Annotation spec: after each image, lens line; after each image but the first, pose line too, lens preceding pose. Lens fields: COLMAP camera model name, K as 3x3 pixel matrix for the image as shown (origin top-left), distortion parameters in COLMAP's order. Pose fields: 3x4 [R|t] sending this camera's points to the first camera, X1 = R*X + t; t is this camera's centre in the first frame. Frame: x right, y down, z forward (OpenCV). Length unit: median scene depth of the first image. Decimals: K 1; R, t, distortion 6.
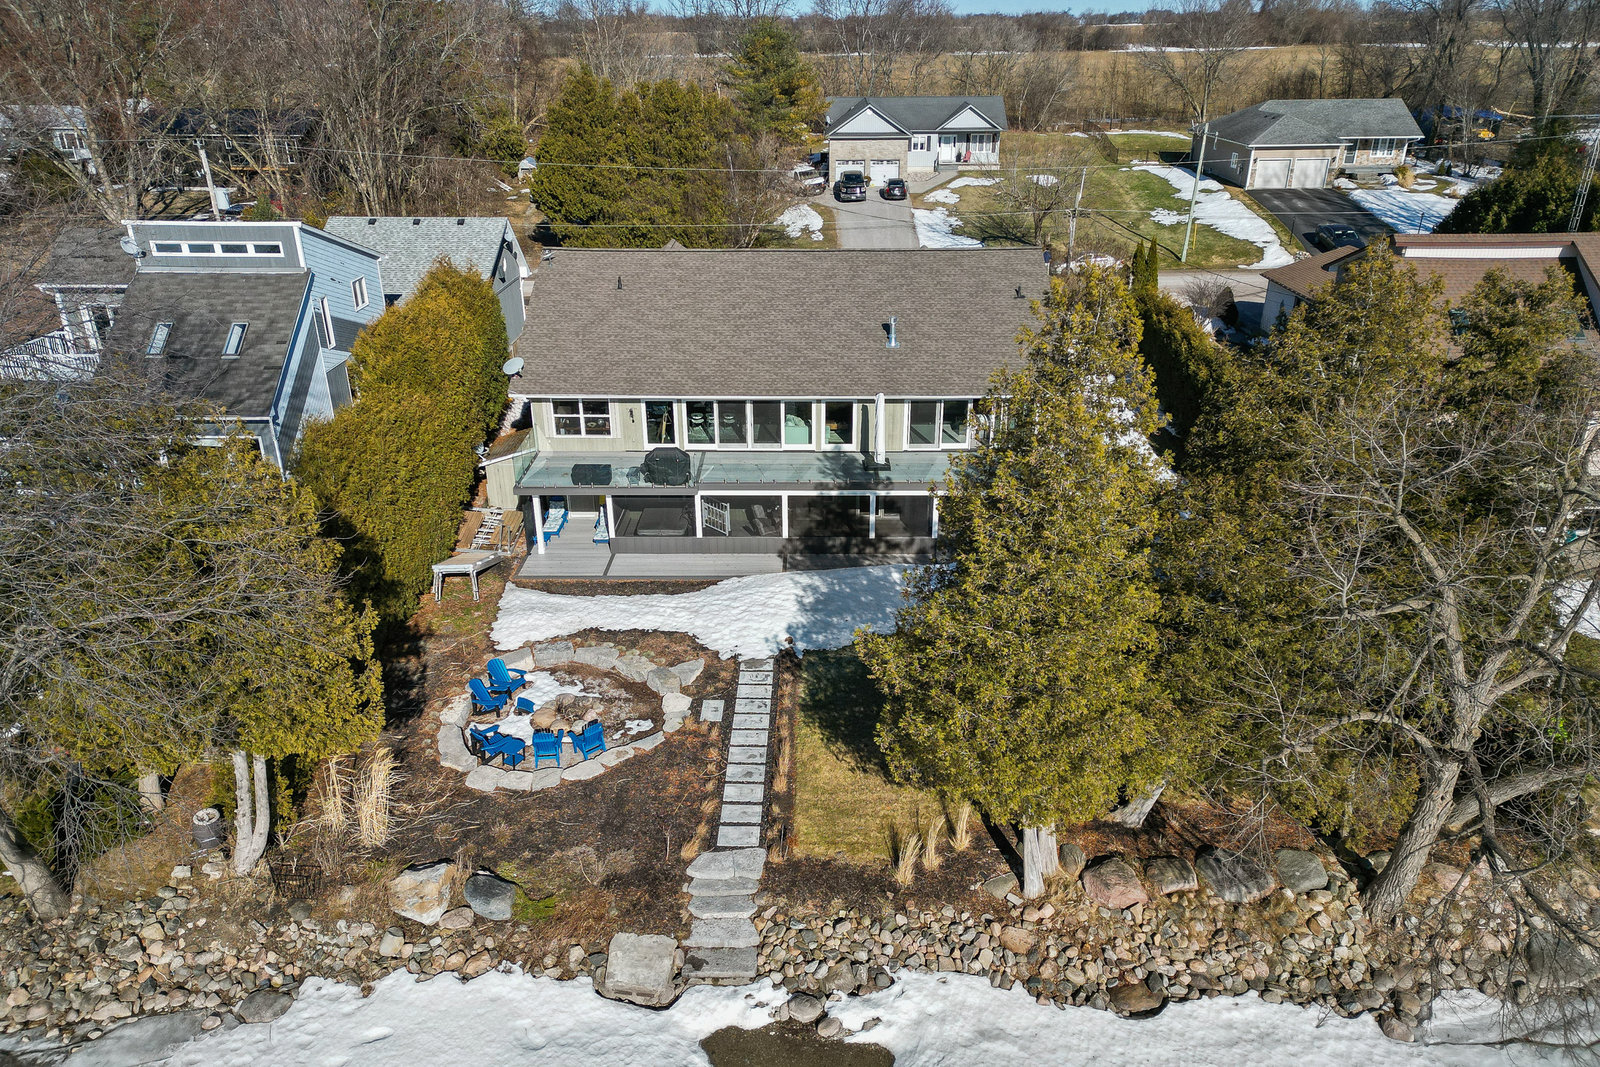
lens RADIAL K [[1102.7, 0, 808.8], [0, 1102.7, 528.9], [0, 0, 1]] dist [0.080757, -0.107787]
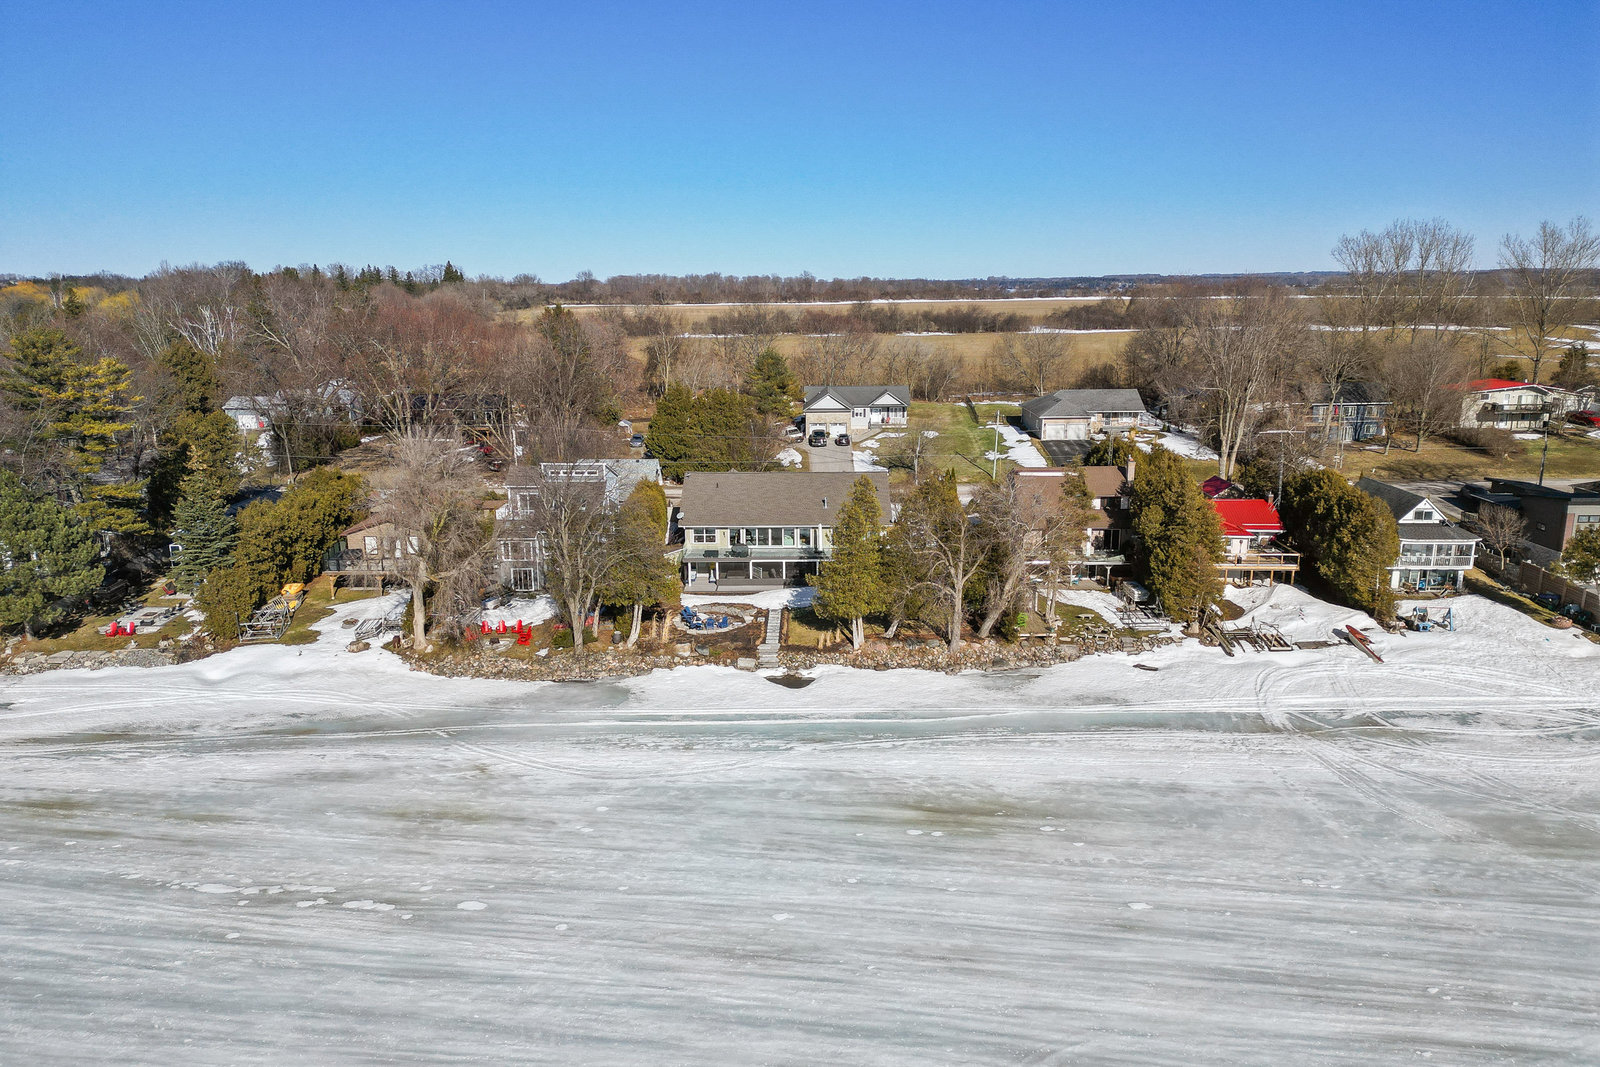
lens RADIAL K [[1102.7, 0, 808.8], [0, 1102.7, 528.9], [0, 0, 1]] dist [0.080757, -0.107787]
pose [[0.999929, -0.003511, 0.011389, 0.007345], [0.005687, 0.980368, -0.197096, 0.389069], [-0.010473, 0.197147, 0.980318, -1.509938]]
